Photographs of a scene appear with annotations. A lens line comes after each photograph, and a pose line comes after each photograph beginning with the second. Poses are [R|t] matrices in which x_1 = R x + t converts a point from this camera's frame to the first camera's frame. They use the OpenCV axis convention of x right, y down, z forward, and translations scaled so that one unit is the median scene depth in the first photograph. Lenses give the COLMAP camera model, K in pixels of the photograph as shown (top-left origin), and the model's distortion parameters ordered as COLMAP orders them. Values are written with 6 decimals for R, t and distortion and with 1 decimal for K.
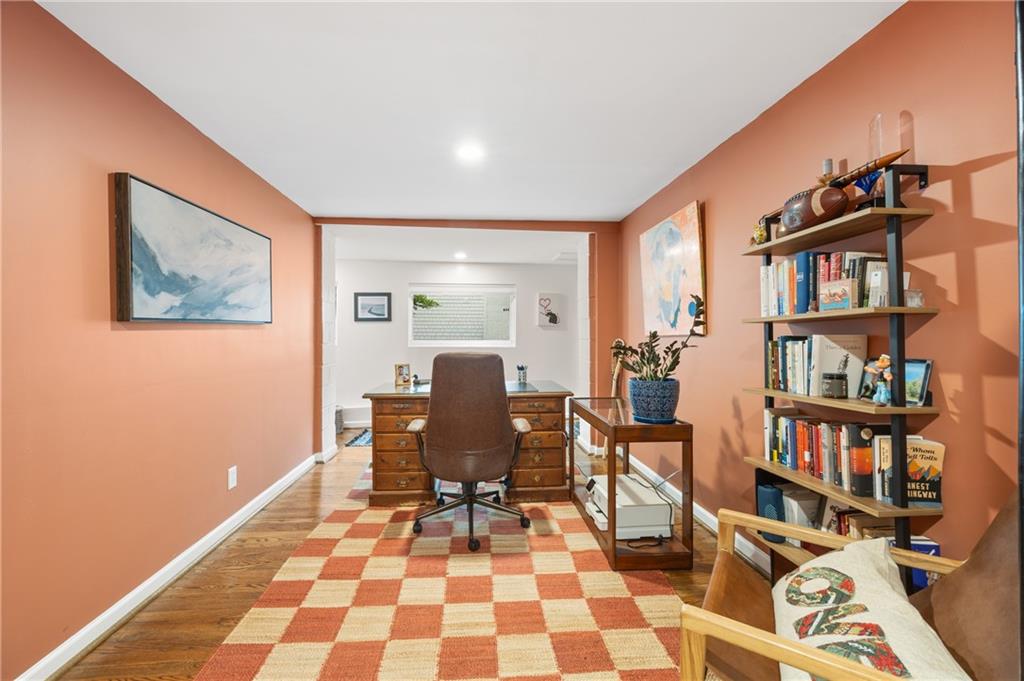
lens RADIAL K [[405.0, 0, 504.3], [0, 405.0, 334.7], [0, 0, 1]] dist [-0.000222, -0.000001]
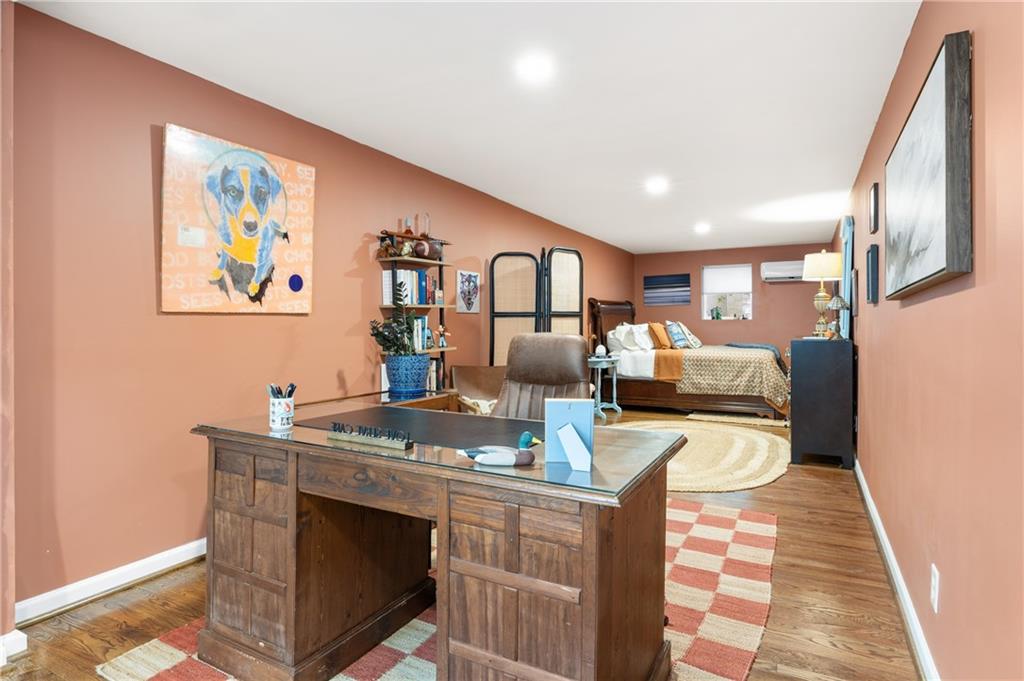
lens RADIAL K [[557.4, 0, 507.5], [0, 557.4, 318.8], [0, 0, 1]] dist [0.000916, -0.002134]
pose [[-0.841146, 0.002169, 0.540804, -0.635607], [-0.006604, 0.999876, -0.014283, 0.030407], [-0.540768, -0.015585, -0.841027, 2.006543]]
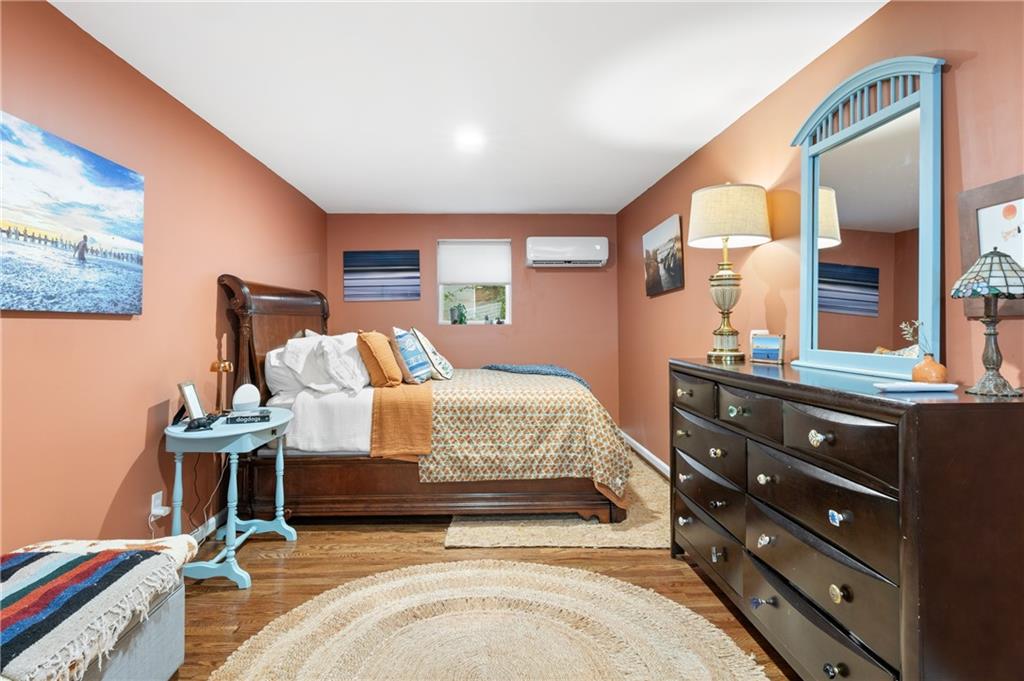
lens RADIAL K [[557.4, 0, 513.5], [0, 557.4, 314.7], [0, 0, 1]] dist [0.000916, -0.002134]
pose [[-0.999764, 0.000205, 0.021721, -0.049729], [-0.000428, 0.999575, -0.029141, 0.000080], [-0.021718, -0.029143, -0.999339, 0.408750]]
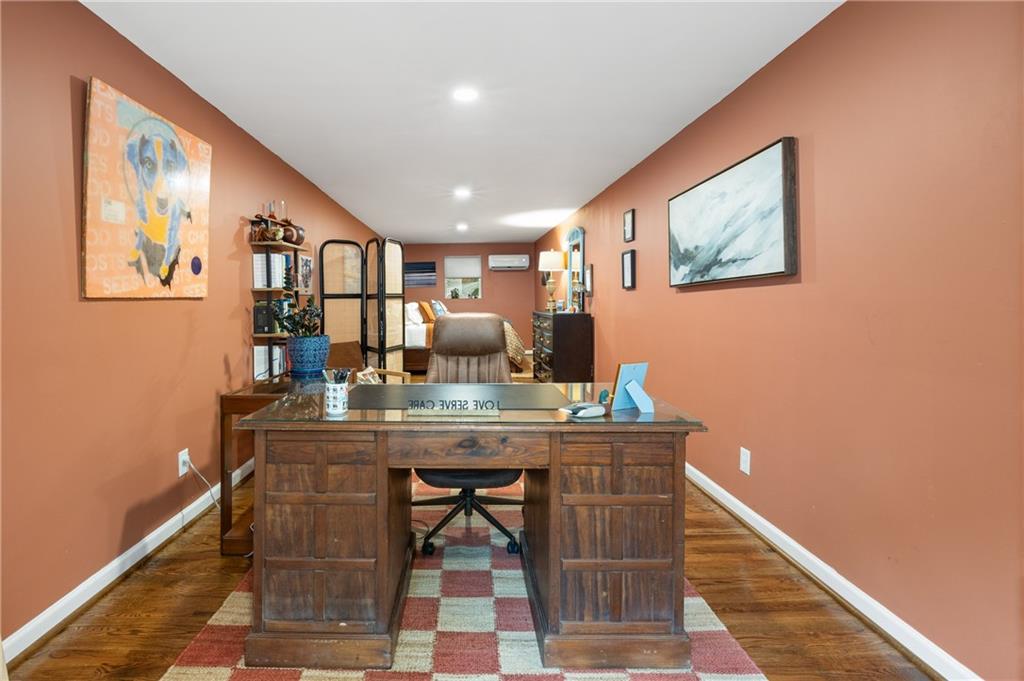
lens RADIAL K [[479.6, 0, 462.2], [0, 479.6, 299.2], [0, 0, 1]] dist [-0.003776, 0.000230]
pose [[-0.996433, 0.007263, 0.084070, -0.173234], [0.006427, 0.999927, -0.010205, 0.019857], [-0.084138, -0.009629, -0.996408, 2.194622]]
